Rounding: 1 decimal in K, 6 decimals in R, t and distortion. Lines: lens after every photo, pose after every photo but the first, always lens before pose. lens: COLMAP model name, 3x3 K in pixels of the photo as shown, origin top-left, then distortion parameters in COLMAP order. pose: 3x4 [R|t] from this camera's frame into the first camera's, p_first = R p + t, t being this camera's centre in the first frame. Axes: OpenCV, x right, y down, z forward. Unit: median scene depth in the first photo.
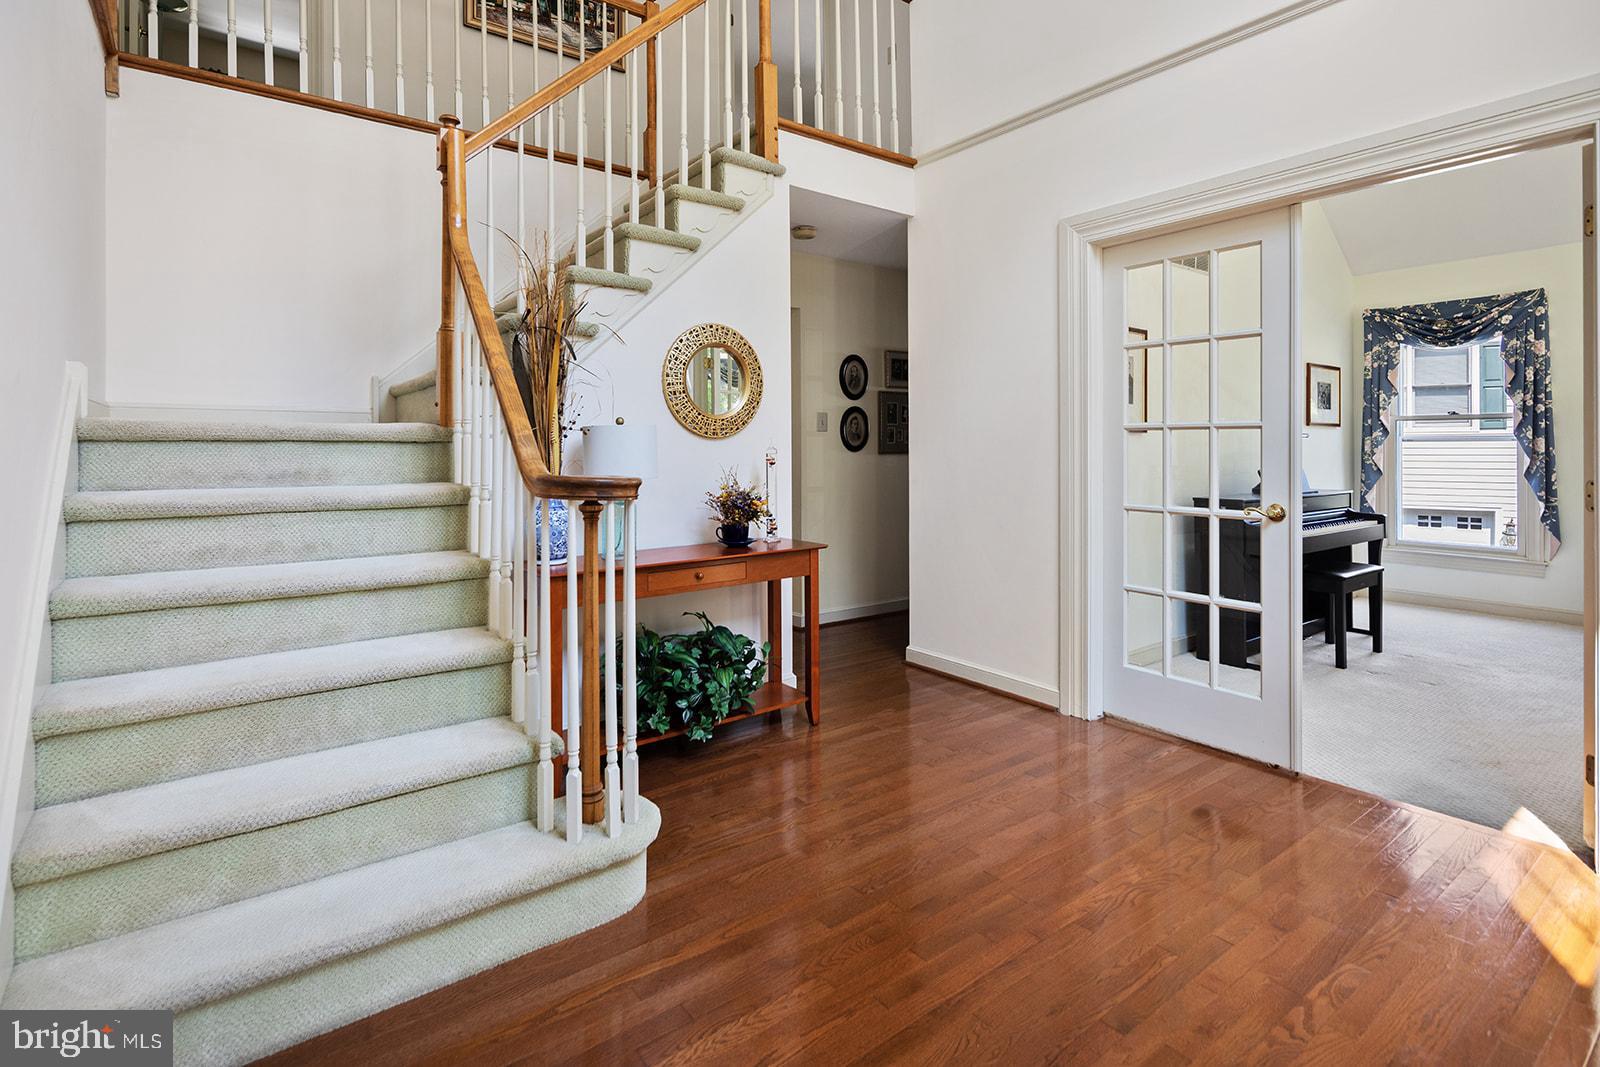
lens RADIAL K [[785.8, 0, 803.1], [0, 785.8, 453.7], [0, 0, 1]] dist [0.002757, 0.000282]
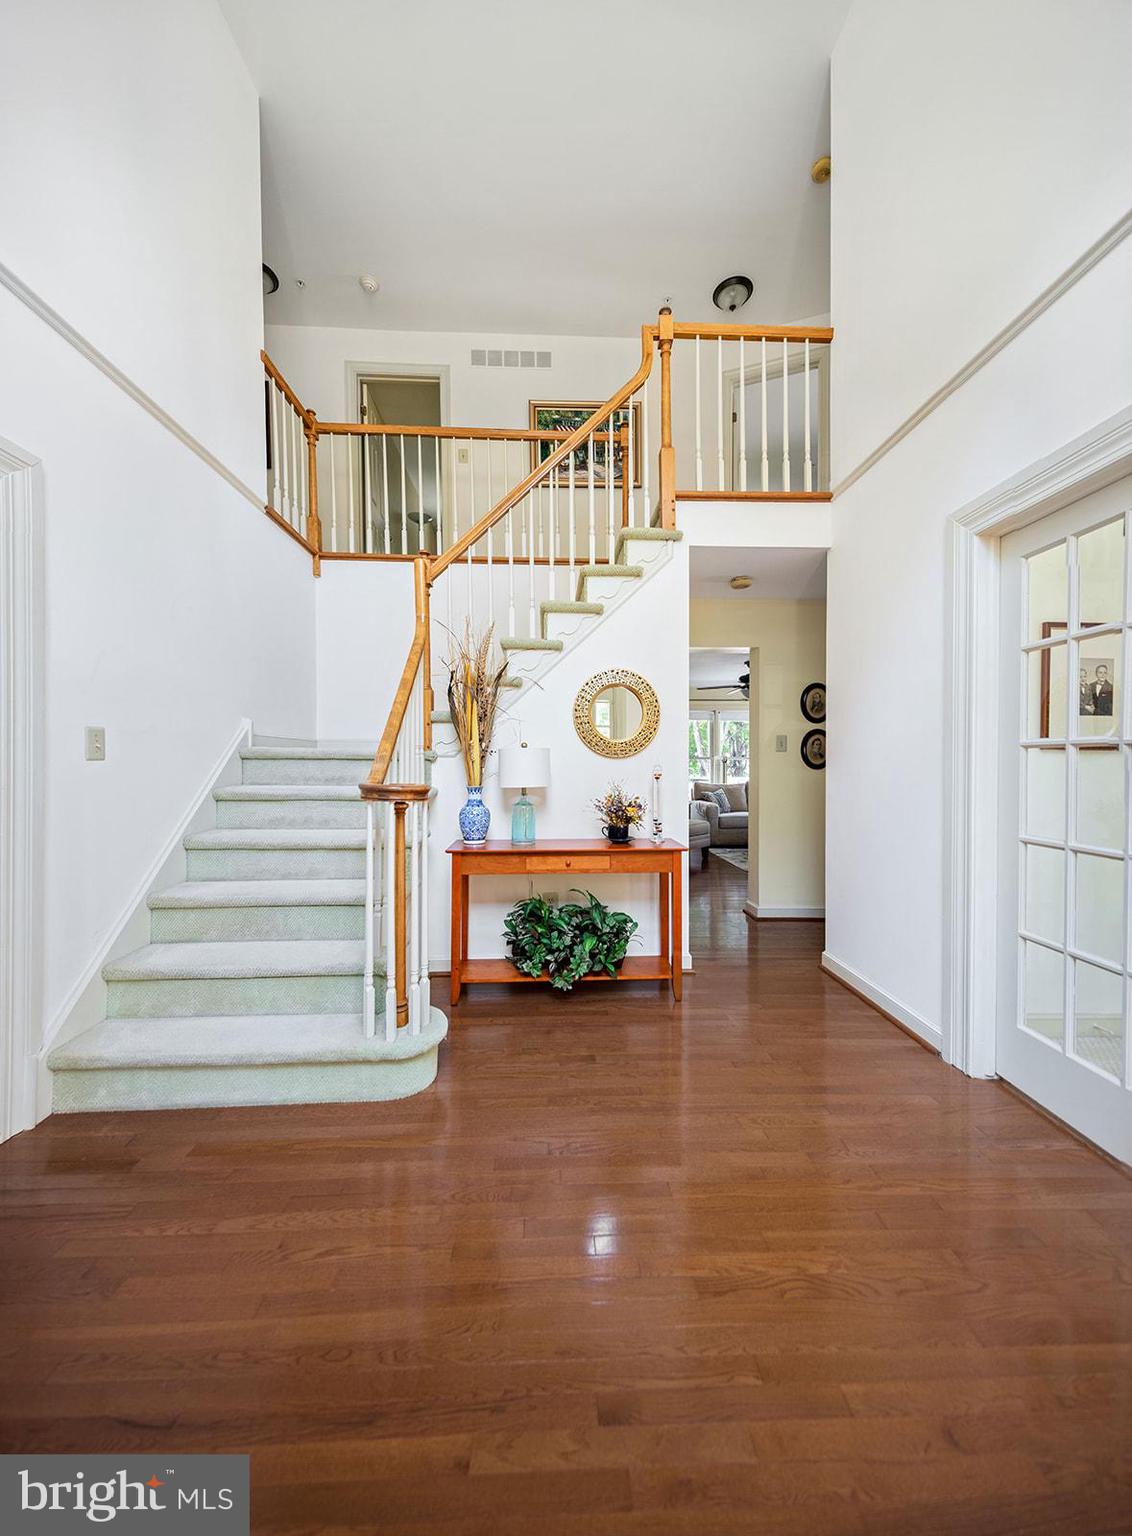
lens RADIAL K [[558.2, 0, 566.0], [0, 558.2, 769.2], [0, 0, 1]] dist [0.052182, -0.013628]
pose [[0.818050, 0.011484, -0.575033, 0.367507], [-0.010247, 0.999933, 0.005393, -0.005085], [0.575056, 0.001481, 0.818113, 0.213770]]
